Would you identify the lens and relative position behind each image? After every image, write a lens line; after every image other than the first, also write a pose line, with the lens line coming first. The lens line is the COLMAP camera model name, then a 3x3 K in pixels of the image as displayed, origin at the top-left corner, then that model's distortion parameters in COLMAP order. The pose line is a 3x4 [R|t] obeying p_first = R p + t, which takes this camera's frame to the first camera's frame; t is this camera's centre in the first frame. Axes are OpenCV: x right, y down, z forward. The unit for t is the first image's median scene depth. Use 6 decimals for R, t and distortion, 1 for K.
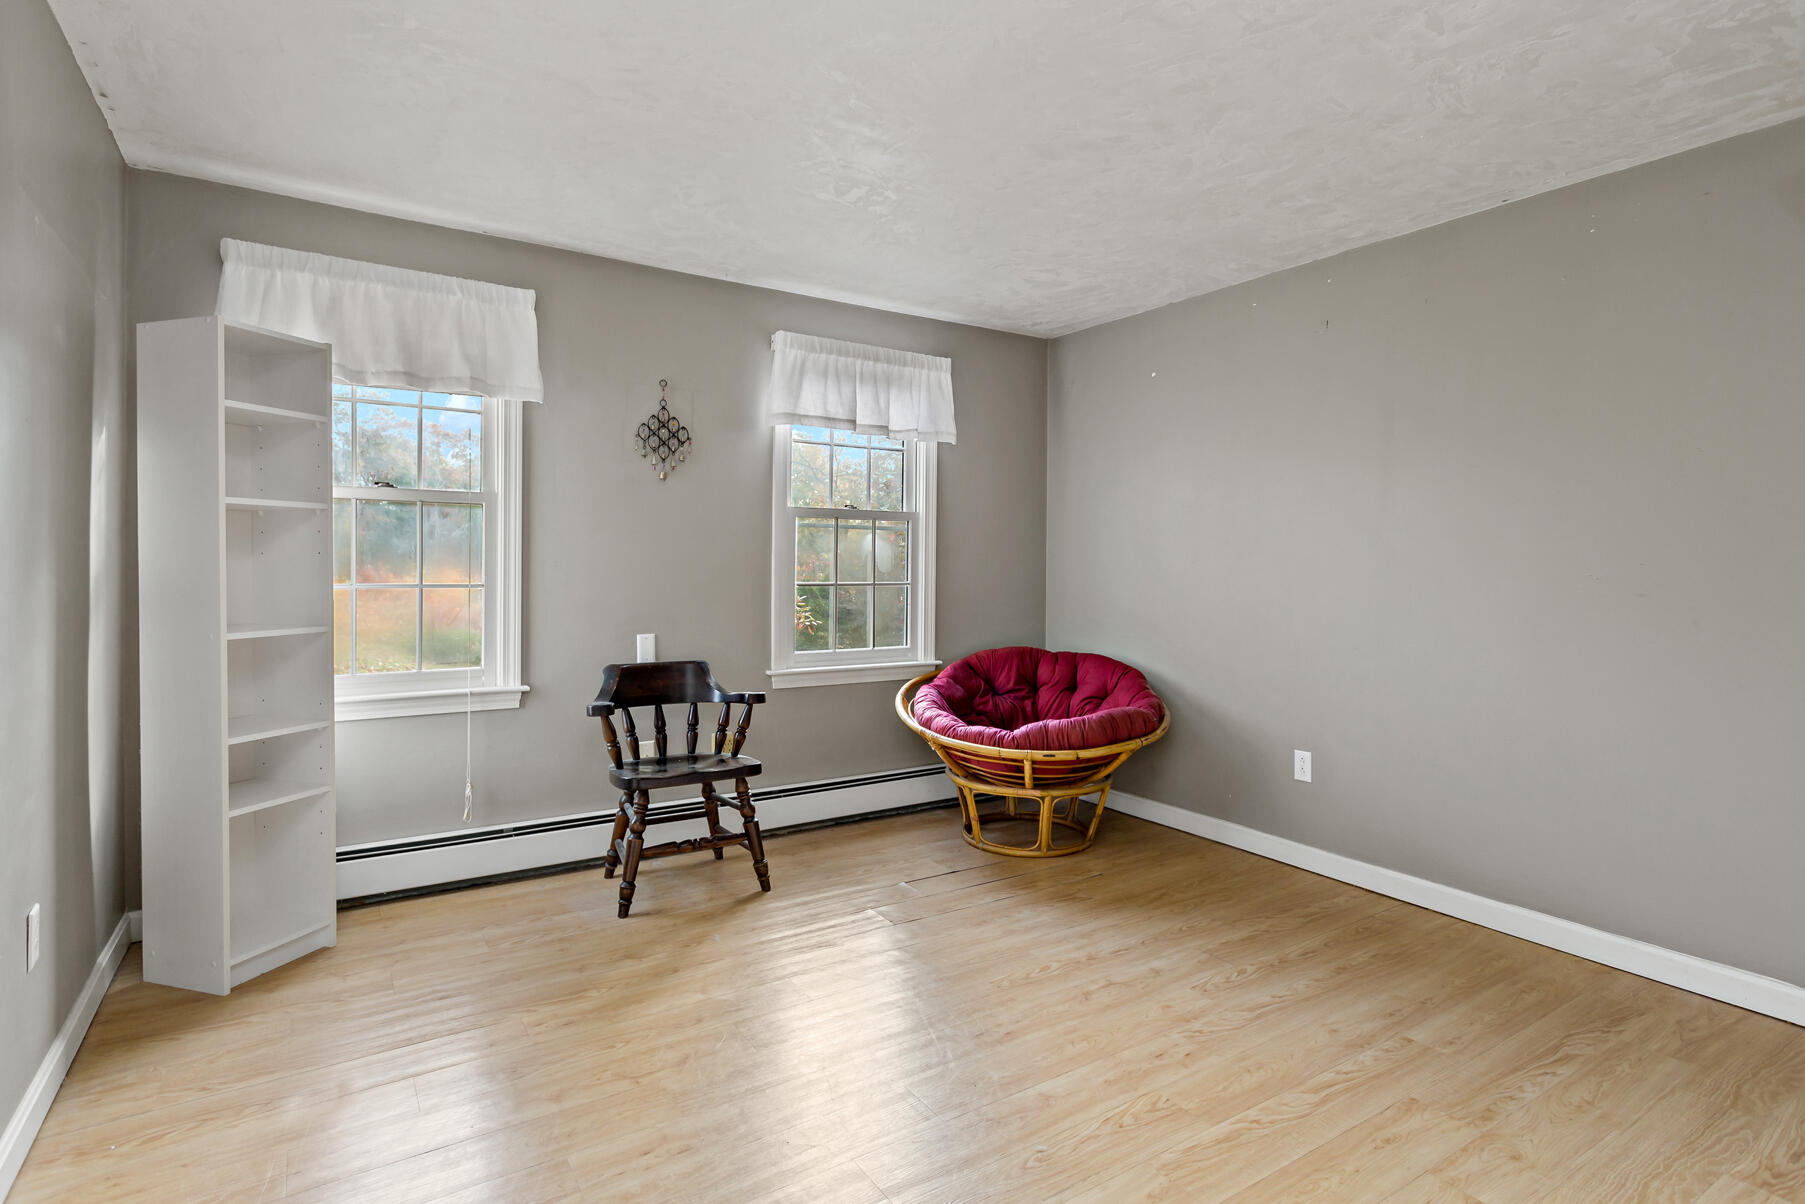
lens RADIAL K [[883.7, 0, 908.1], [0, 883.7, 591.6], [0, 0, 1]] dist [0.004215, 0.001849]
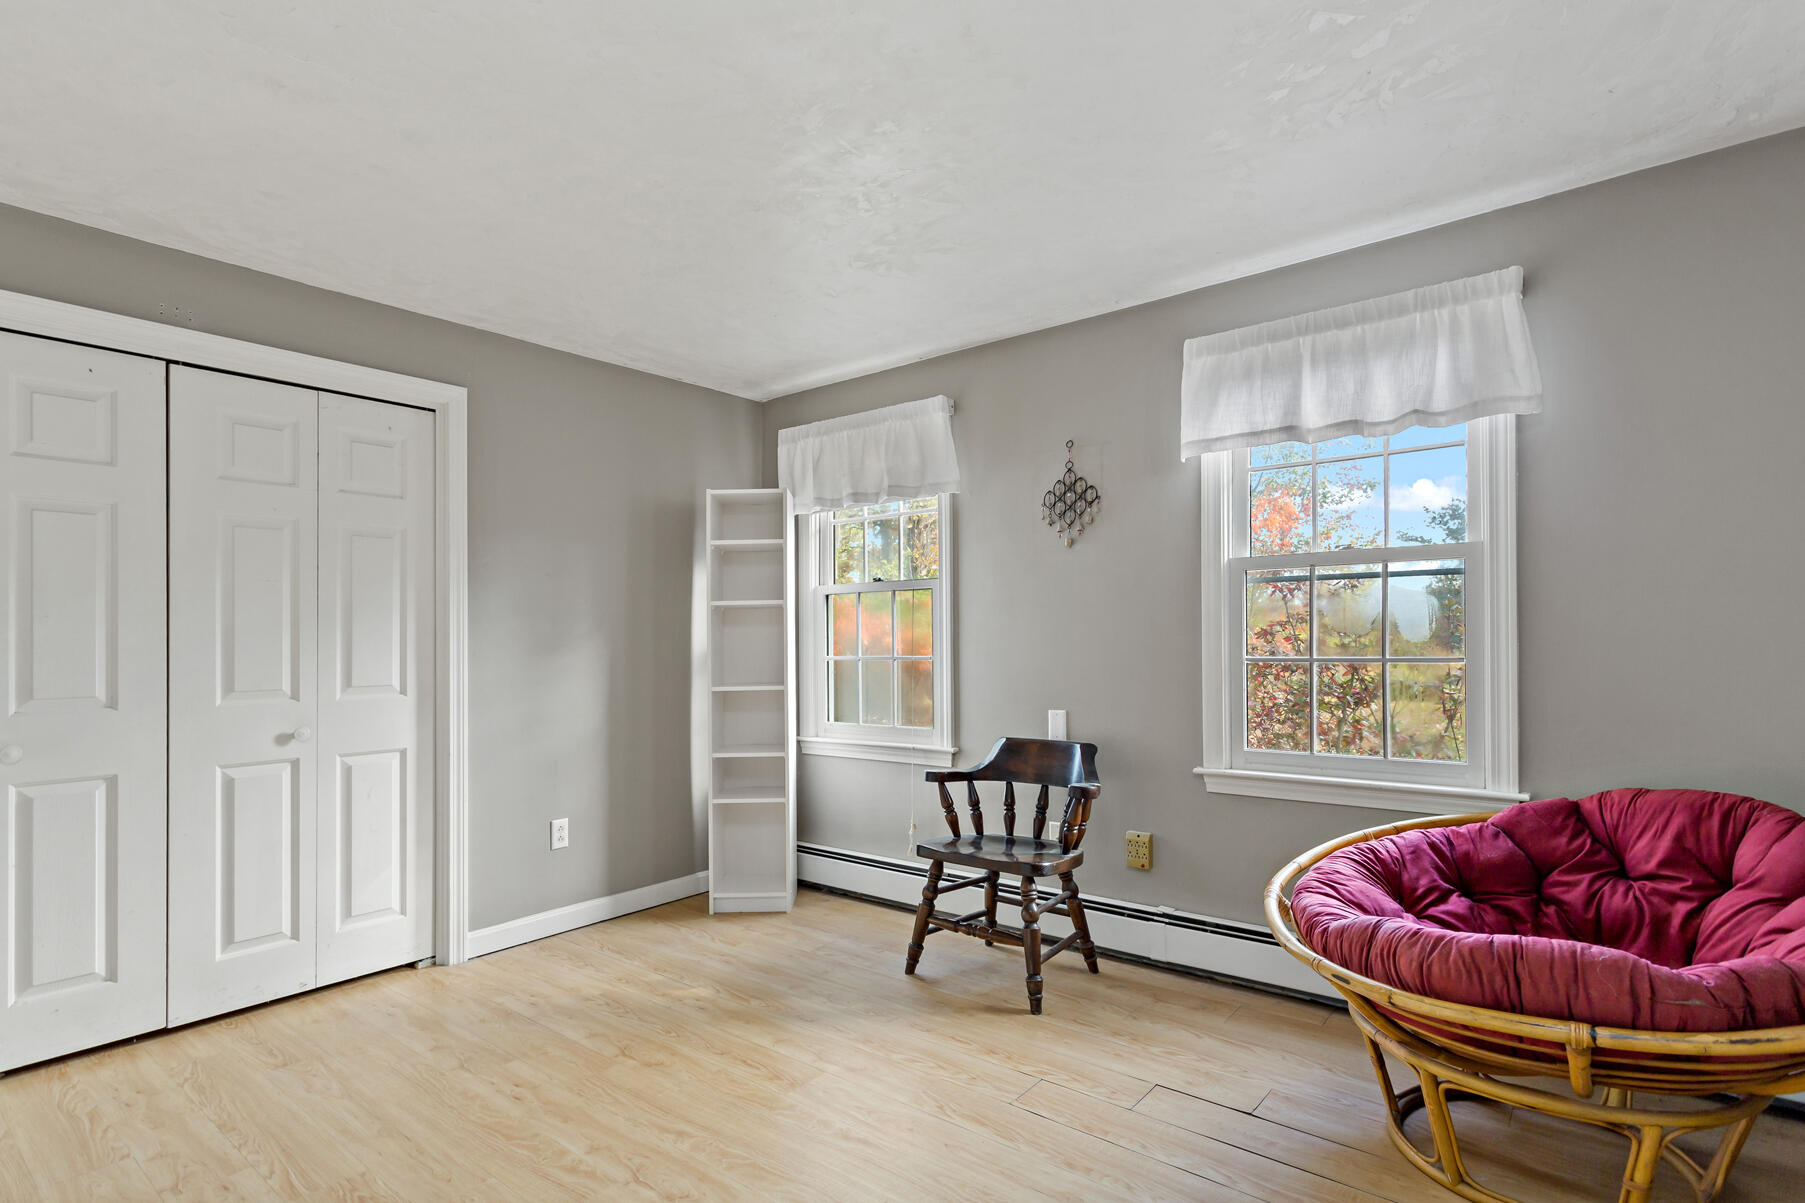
lens RADIAL K [[883.7, 0, 917.1], [0, 883.7, 645.6], [0, 0, 1]] dist [0.004215, 0.001849]
pose [[0.324555, -0.005493, -0.945851, 0.560138], [-0.012307, 0.999874, -0.010030, -0.009480], [0.945787, 0.014896, 0.324447, 0.545258]]
